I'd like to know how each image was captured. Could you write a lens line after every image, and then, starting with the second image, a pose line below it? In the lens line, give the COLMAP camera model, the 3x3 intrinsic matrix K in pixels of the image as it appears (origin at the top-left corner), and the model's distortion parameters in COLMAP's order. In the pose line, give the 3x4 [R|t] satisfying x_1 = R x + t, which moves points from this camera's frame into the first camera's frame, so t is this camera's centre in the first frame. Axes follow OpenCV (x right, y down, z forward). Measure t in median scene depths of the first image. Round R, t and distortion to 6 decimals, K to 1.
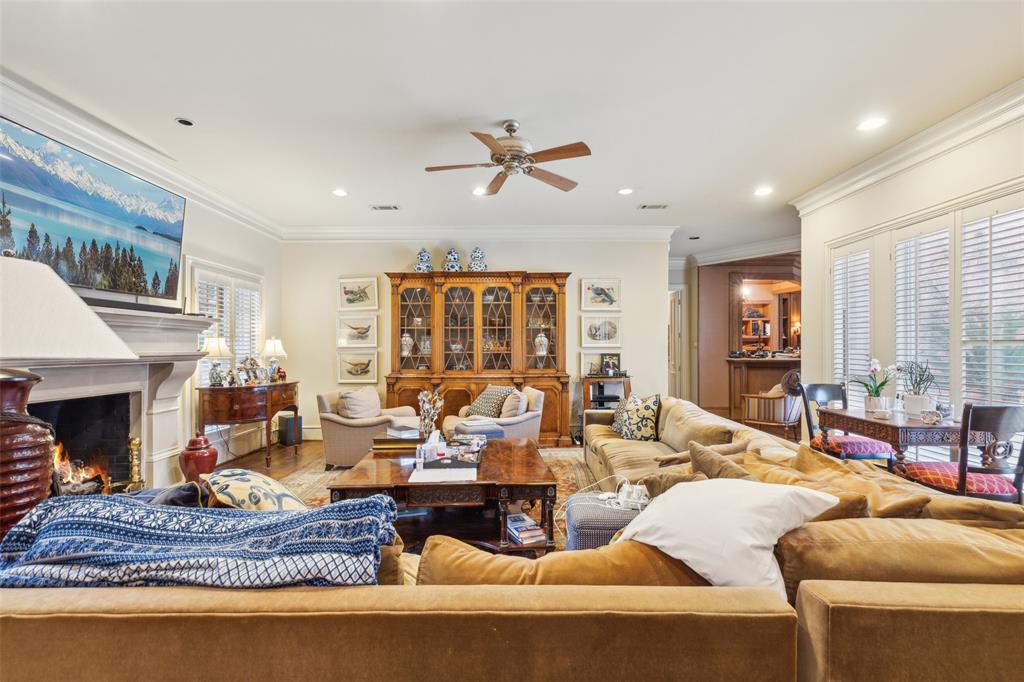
lens RADIAL K [[465.3, 0, 512.3], [0, 465.3, 344.0], [0, 0, 1]] dist [0.002255, 0.000050]
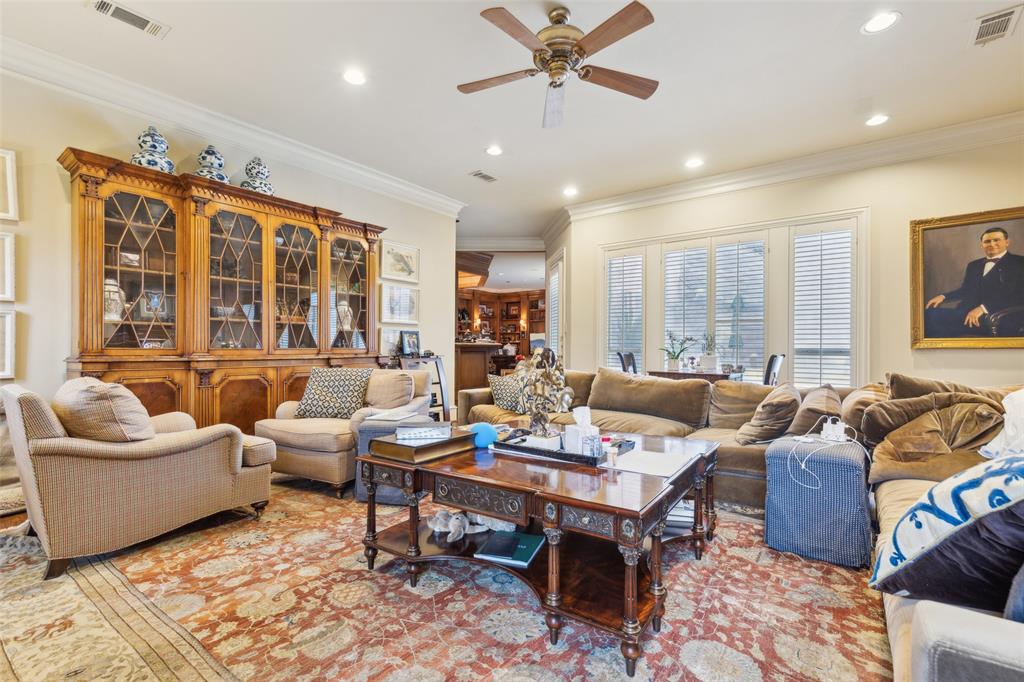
lens RADIAL K [[465.3, 0, 512.3], [0, 465.3, 344.0], [0, 0, 1]] dist [0.002255, 0.000050]
pose [[0.604568, 0.011990, 0.796464, -0.381728], [-0.012707, 0.999905, -0.005407, 0.048877], [-0.796452, -0.006852, 0.604662, 0.337325]]
